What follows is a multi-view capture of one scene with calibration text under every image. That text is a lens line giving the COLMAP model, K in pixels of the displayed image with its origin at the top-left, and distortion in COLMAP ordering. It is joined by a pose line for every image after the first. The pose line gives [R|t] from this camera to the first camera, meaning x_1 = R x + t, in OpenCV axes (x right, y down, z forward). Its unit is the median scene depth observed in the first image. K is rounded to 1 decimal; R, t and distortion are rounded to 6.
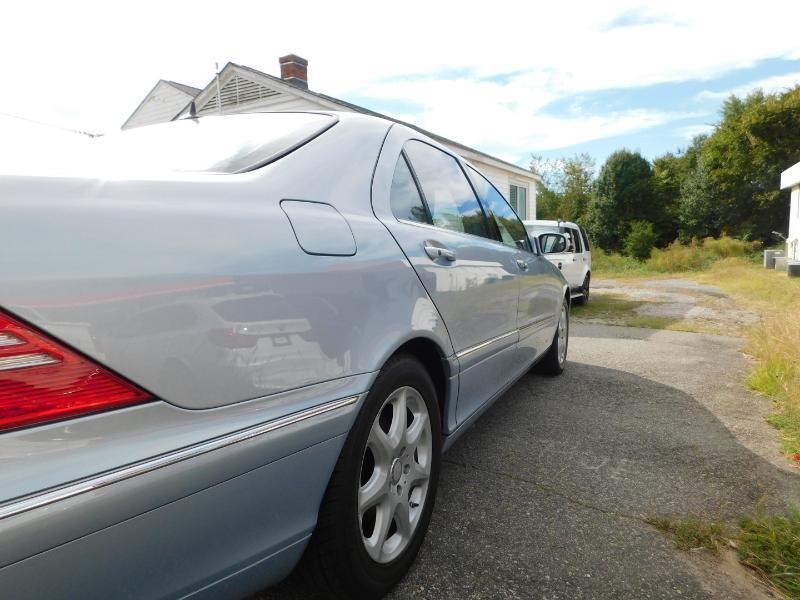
lens RADIAL K [[523.7, 0, 403.3], [0, 523.7, 299.6], [0, 0, 1]] dist [-0.069791, 0.059234]
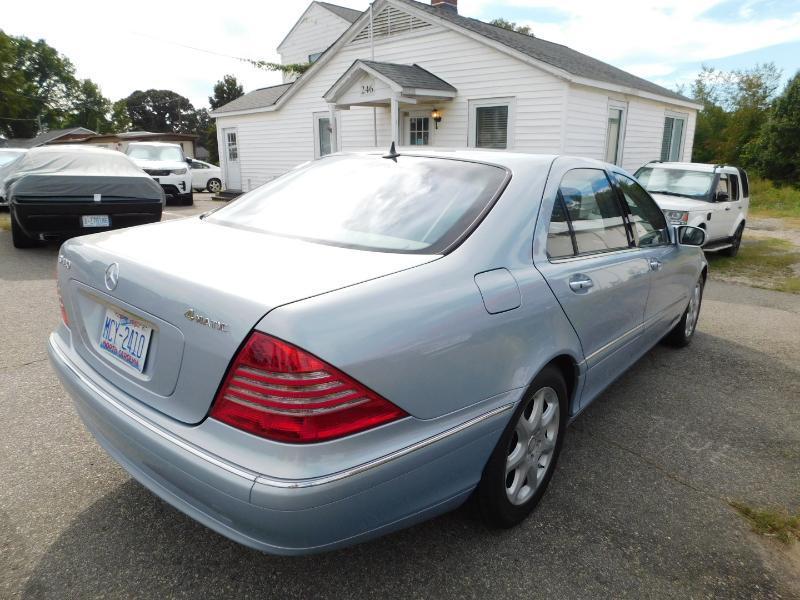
lens RADIAL K [[523.7, 0, 403.3], [0, 523.7, 299.6], [0, 0, 1]] dist [-0.069791, 0.059234]
pose [[0.968711, 0.091211, -0.230823, -0.031512], [-0.051890, 0.983900, 0.171024, -0.143276], [0.242706, -0.153696, 0.957847, -0.189835]]
